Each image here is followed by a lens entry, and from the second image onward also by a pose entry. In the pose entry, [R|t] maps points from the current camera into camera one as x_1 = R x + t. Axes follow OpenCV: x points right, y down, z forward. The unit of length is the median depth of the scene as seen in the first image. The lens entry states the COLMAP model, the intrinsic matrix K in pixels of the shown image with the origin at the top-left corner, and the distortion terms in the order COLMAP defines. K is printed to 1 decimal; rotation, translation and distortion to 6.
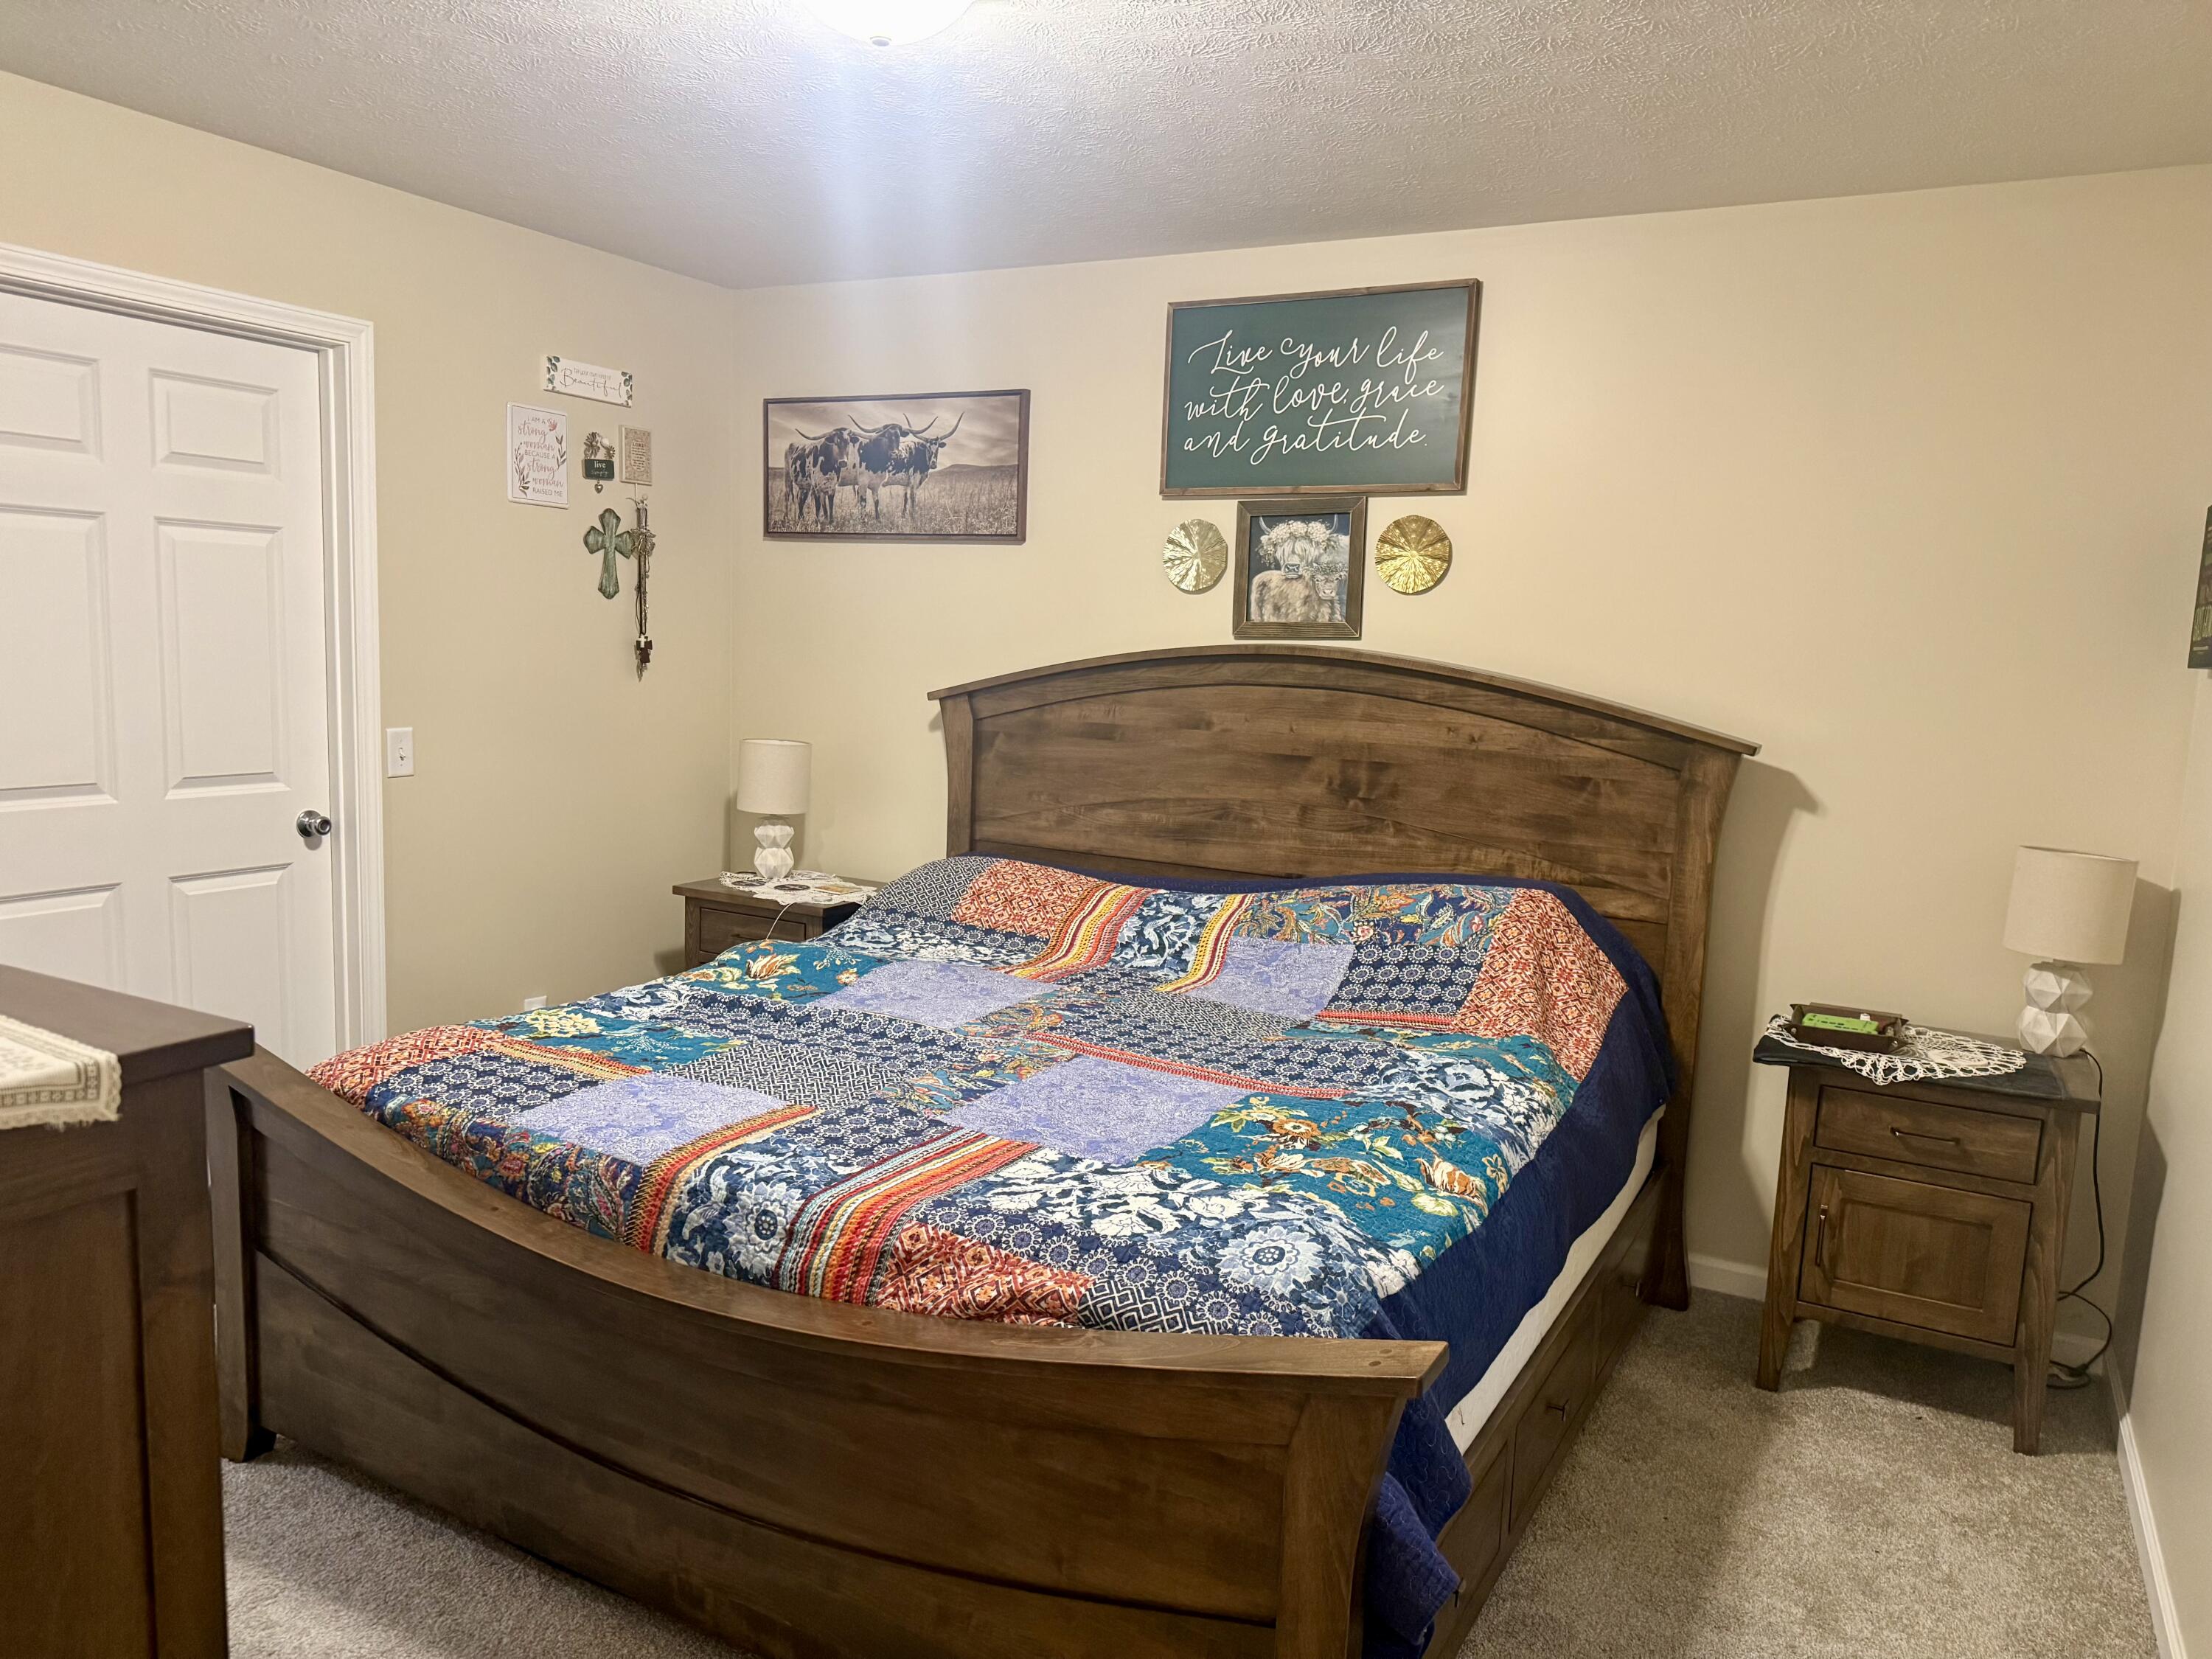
lens RADIAL K [[1599.9, 0, 1100.3], [0, 1599.9, 858.5], [0, 0, 1]] dist [0.181387, -0.355623]
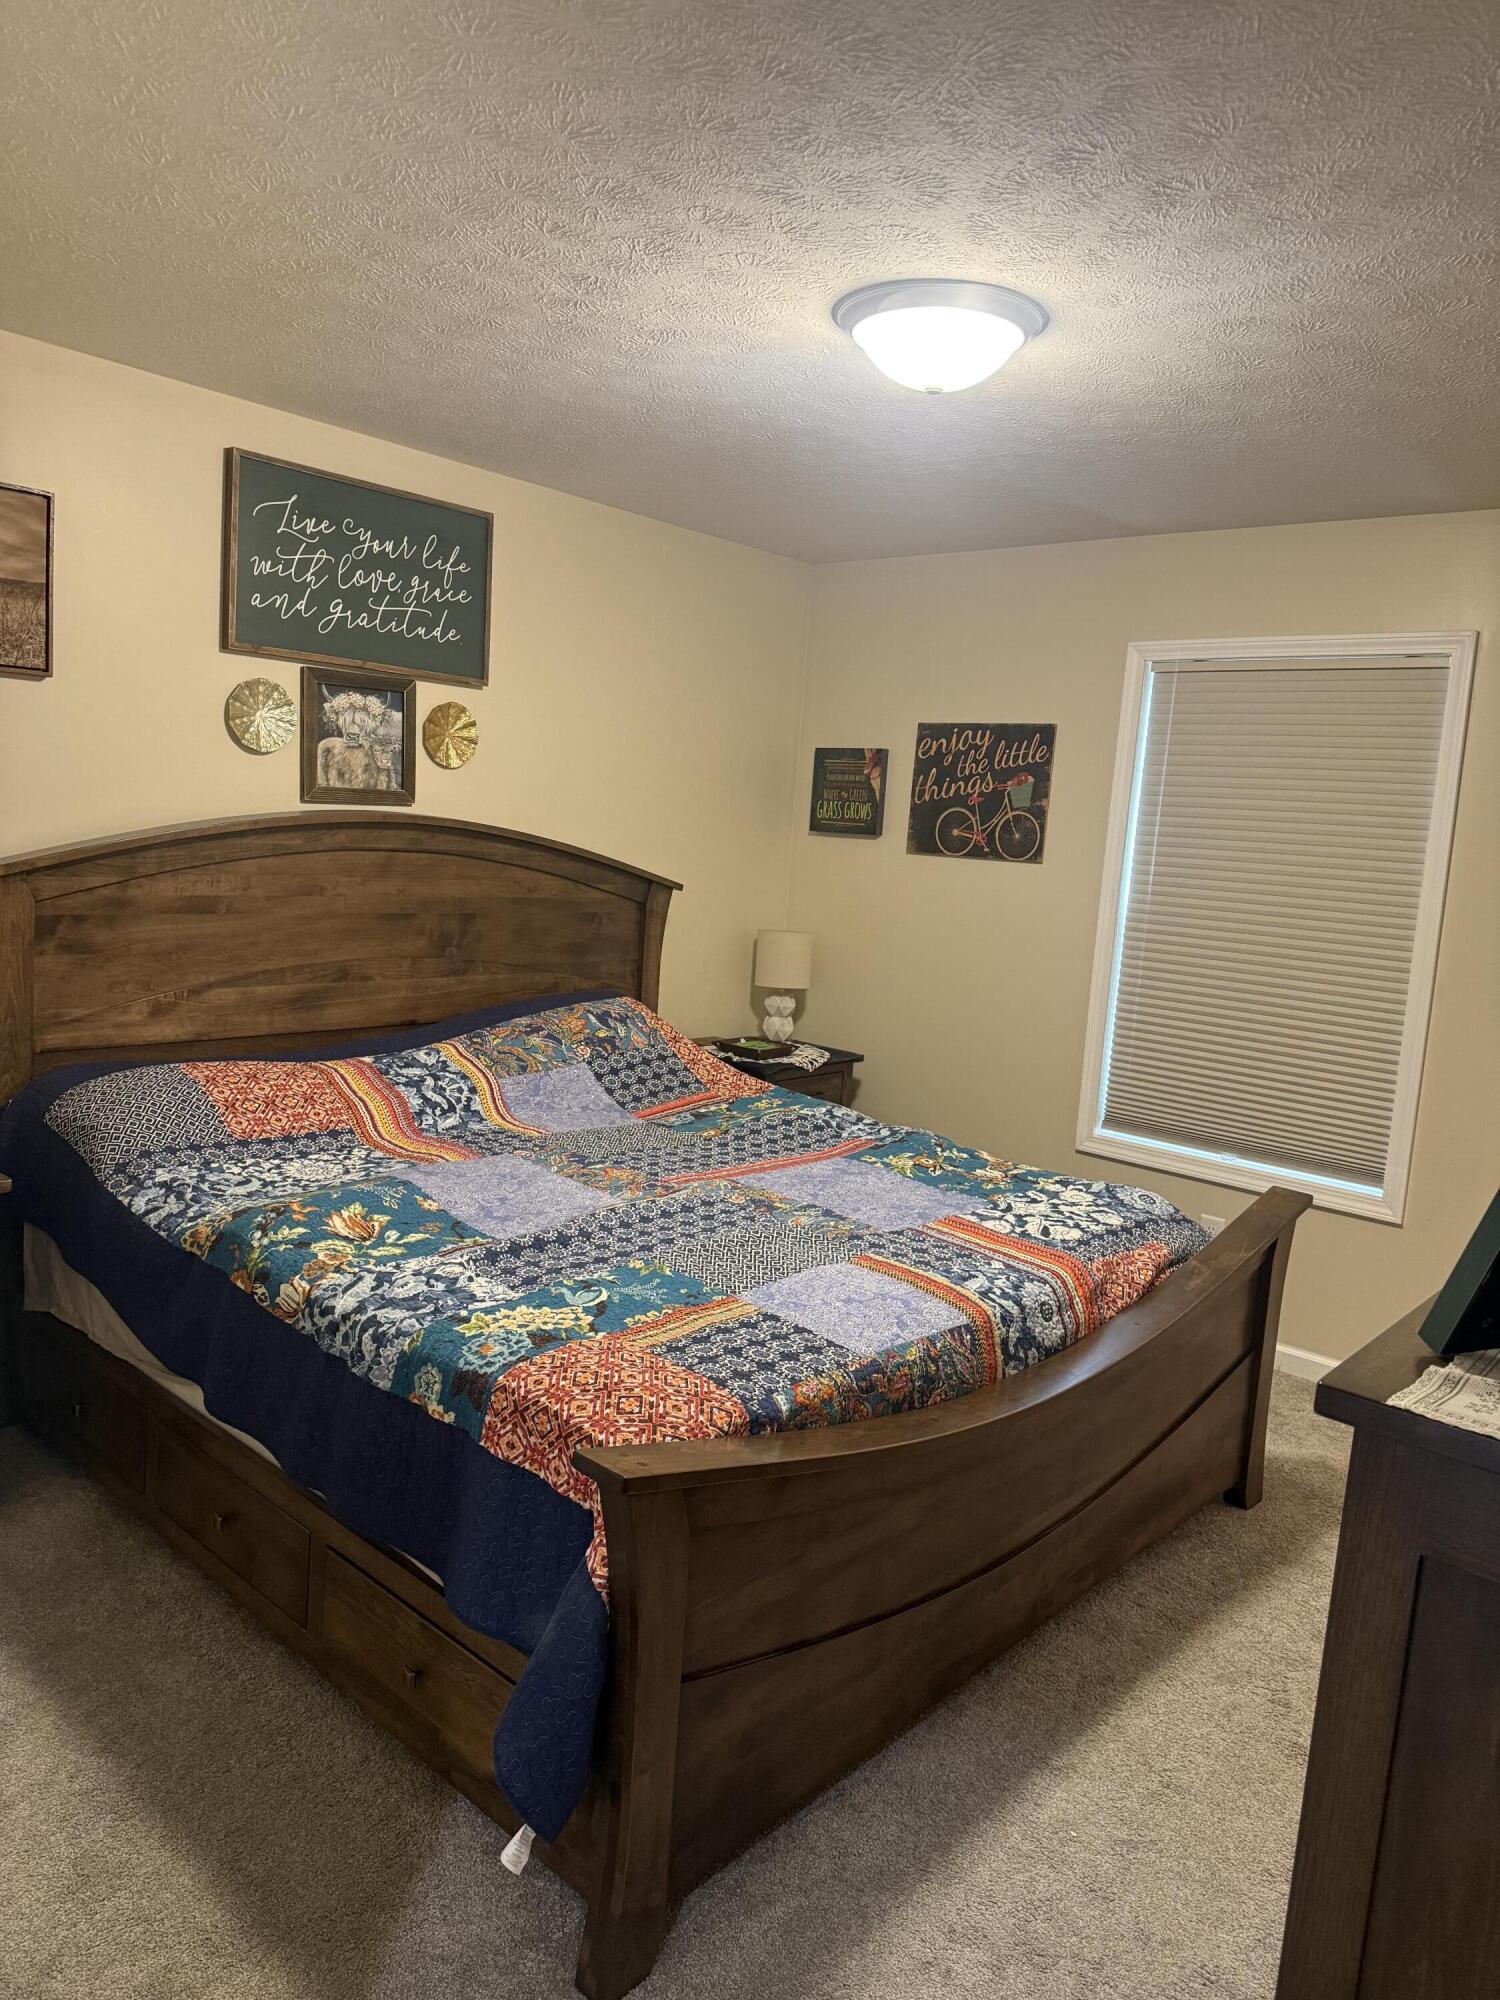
lens RADIAL K [[1446.6, 0, 763.5], [0, 1446.6, 1000.0], [0, 0, 1]] dist [0.181387, -0.355623]
pose [[0.176602, -0.153986, 0.972163, -0.821093], [0.073983, 0.986969, 0.142891, -0.131569], [-0.981498, 0.046689, 0.185693, 0.582068]]
